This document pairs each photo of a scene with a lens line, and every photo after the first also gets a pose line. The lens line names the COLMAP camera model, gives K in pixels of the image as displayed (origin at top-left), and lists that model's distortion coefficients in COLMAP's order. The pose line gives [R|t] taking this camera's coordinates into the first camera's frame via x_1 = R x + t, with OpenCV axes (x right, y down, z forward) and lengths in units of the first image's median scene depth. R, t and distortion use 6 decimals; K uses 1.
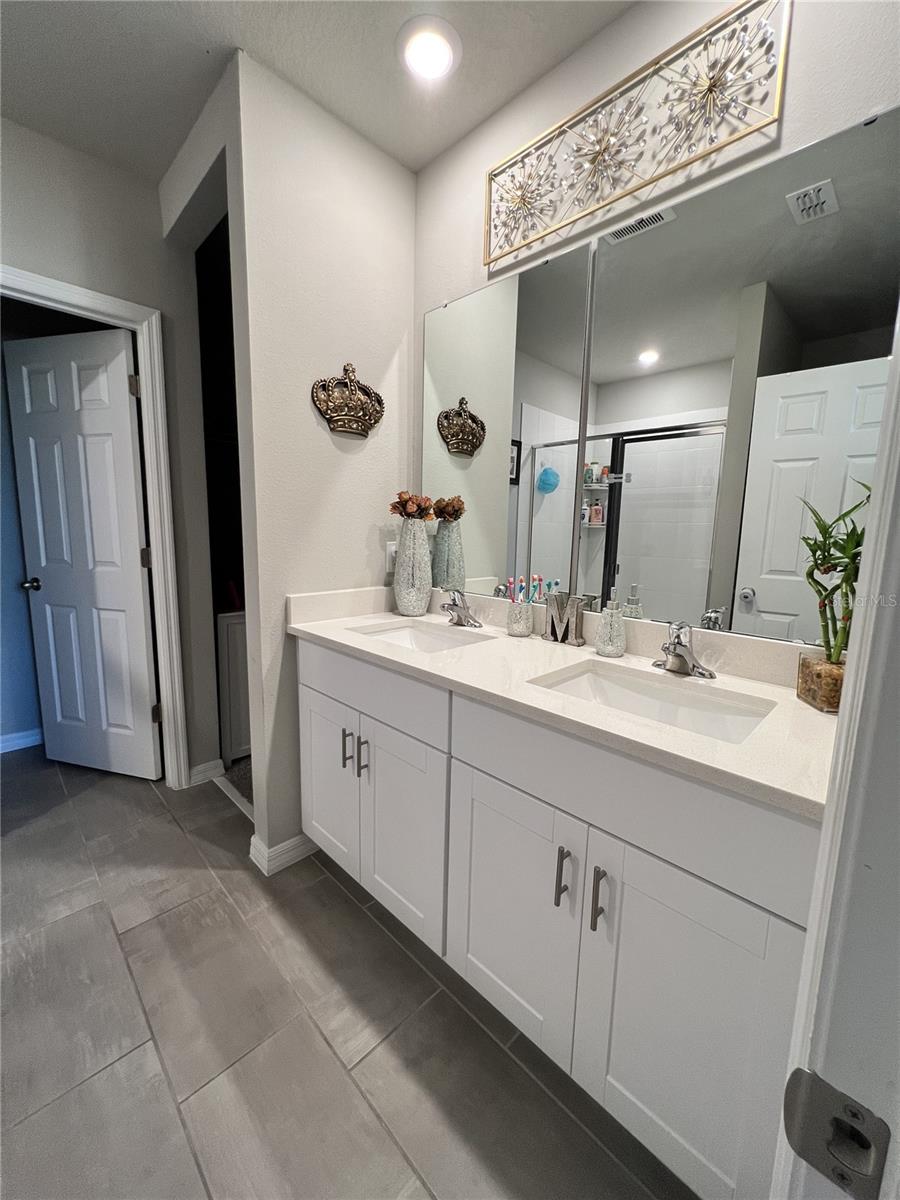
lens RADIAL K [[477.2, 0, 447.7], [0, 477.2, 596.8], [0, 0, 1]] dist [-0.004687, 0.001061]
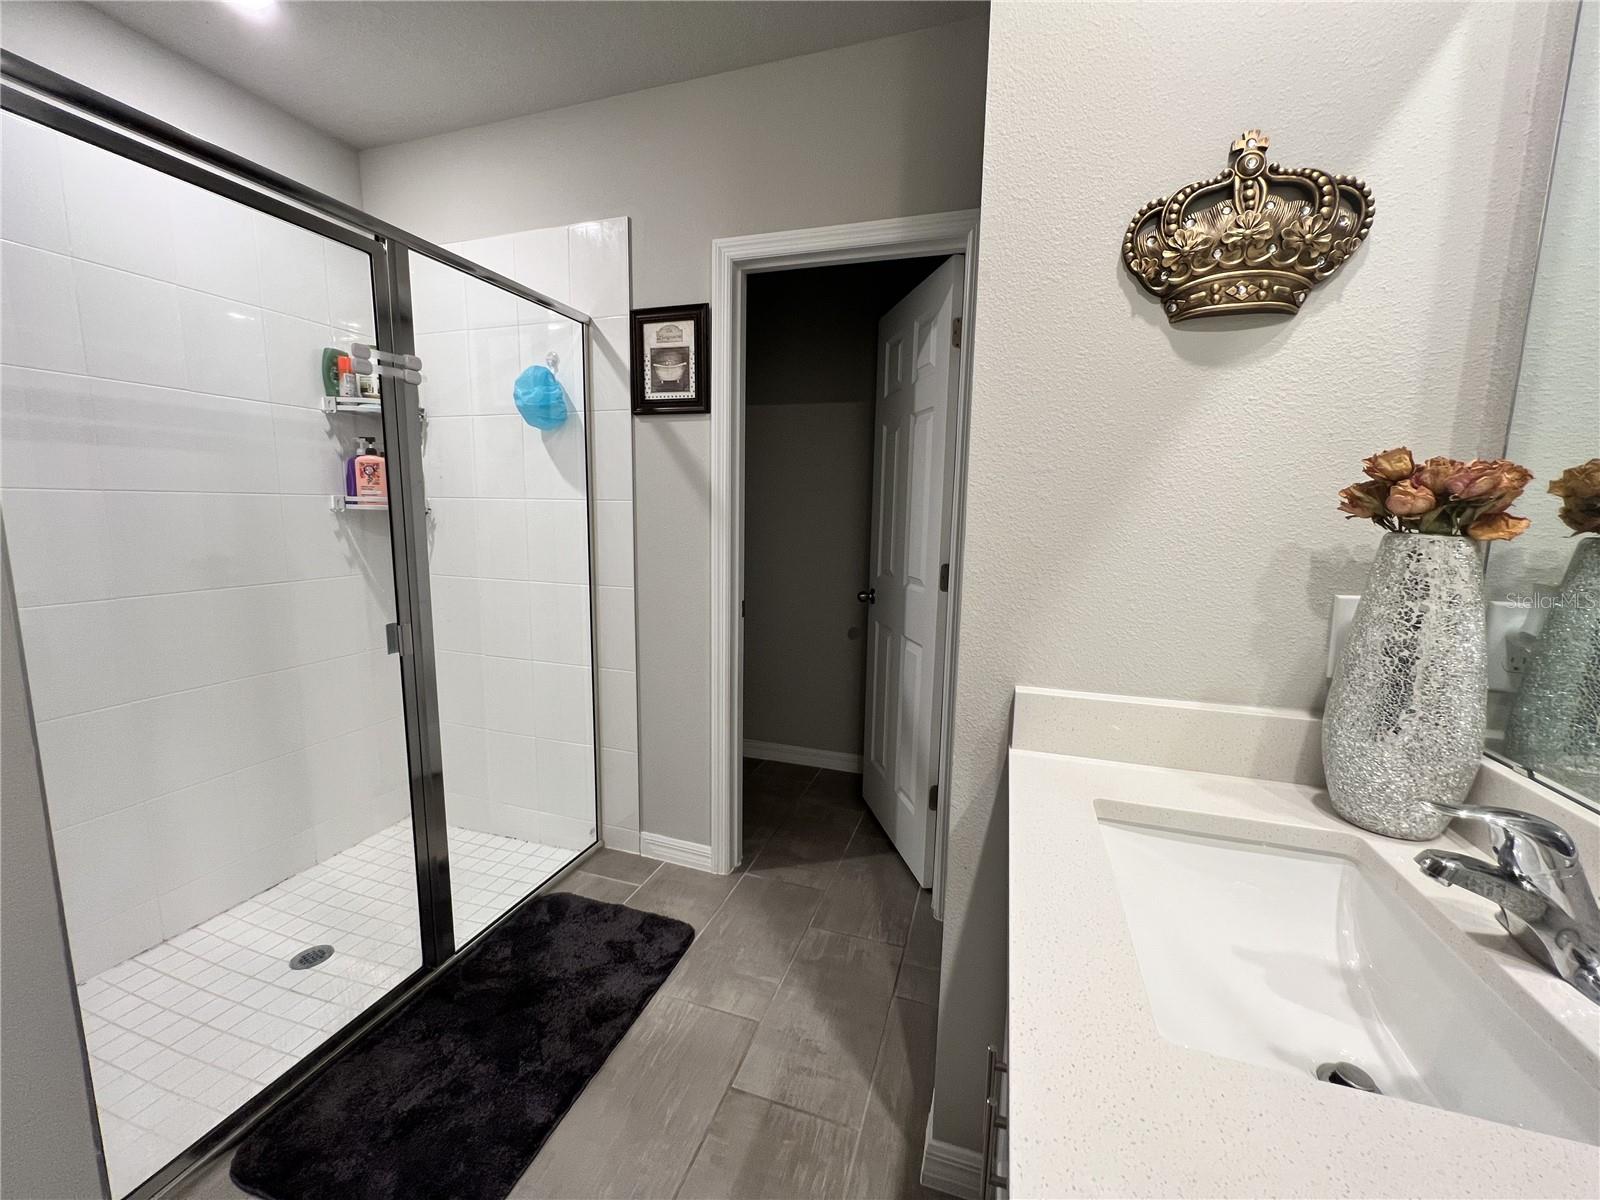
lens RADIAL K [[636.3, 0, 803.9], [0, 636.3, 598.3], [0, 0, 1]] dist [-0.004687, 0.001061]
pose [[0.461504, 0.111847, -0.880059, 0.115521], [-0.135626, 0.989254, 0.054602, -0.089939], [0.876710, 0.094160, 0.471714, 0.453292]]
